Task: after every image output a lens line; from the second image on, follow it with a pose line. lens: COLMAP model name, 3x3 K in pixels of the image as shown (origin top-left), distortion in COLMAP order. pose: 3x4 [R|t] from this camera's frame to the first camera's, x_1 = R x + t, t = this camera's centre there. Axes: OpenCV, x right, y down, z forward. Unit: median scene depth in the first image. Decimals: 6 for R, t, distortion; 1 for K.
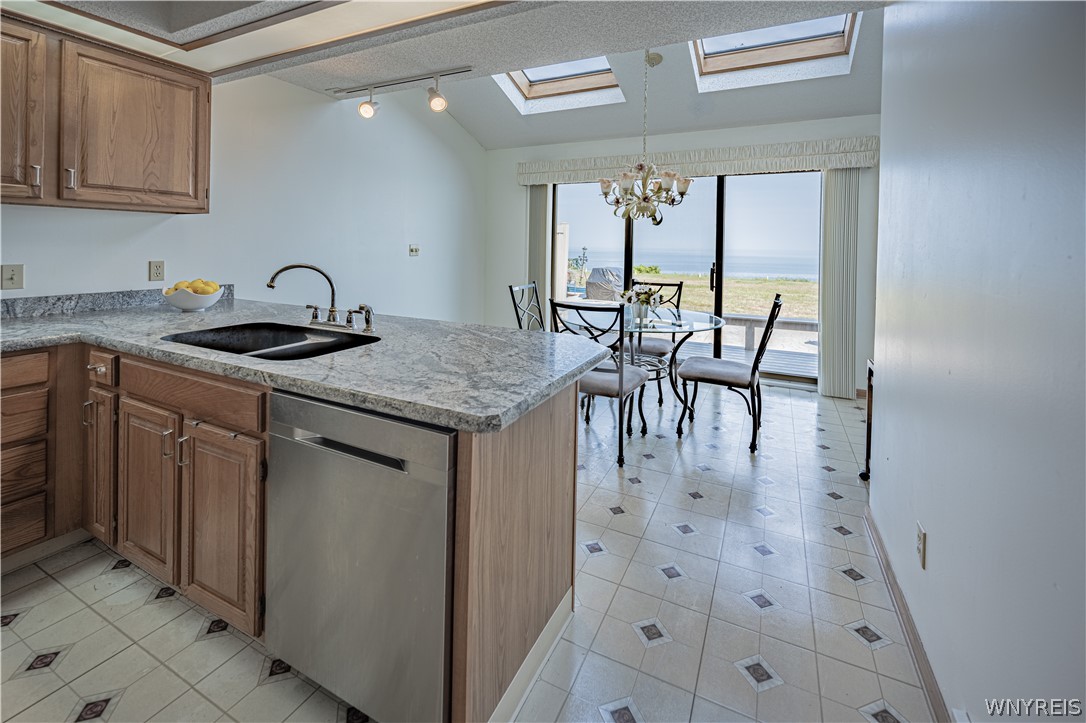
lens RADIAL K [[466.8, 0, 542.2], [0, 466.8, 284.0], [0, 0, 1]] dist [-0.000733, -0.000091]
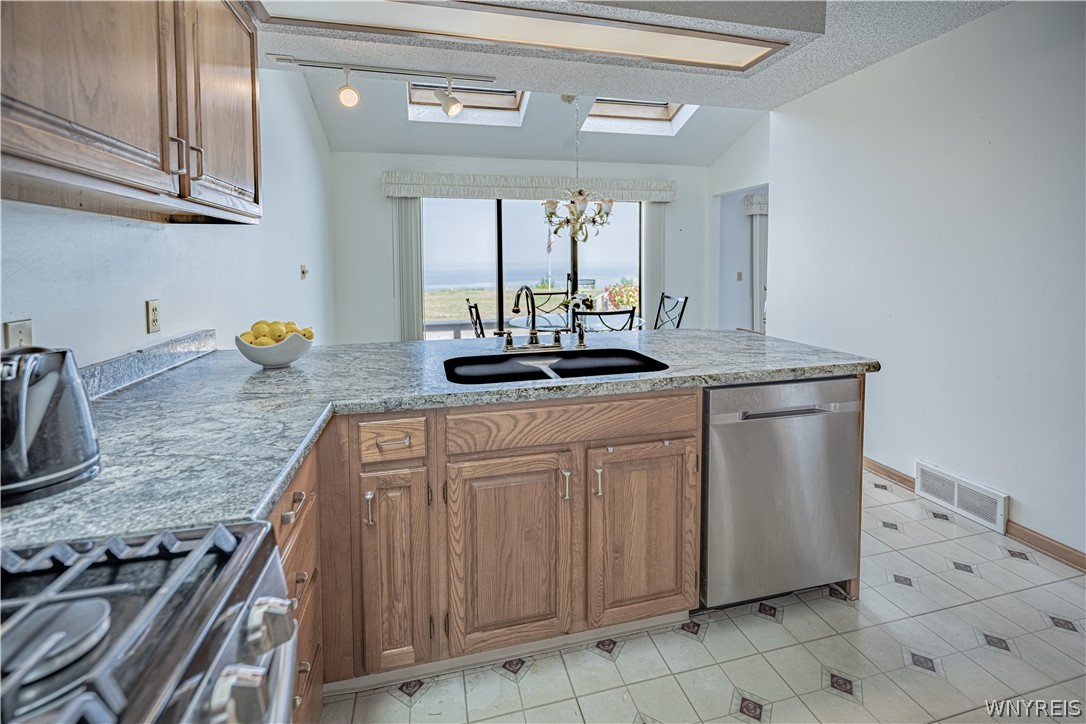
lens RADIAL K [[474.6, 0, 543.2], [0, 474.6, 323.9], [0, 0, 1]] dist [-0.000724, -0.000059]
pose [[0.761181, -0.107114, 0.639633, -1.046108], [0.074503, 0.994179, 0.077826, -0.035947], [-0.644246, -0.011585, 0.764731, 0.235206]]
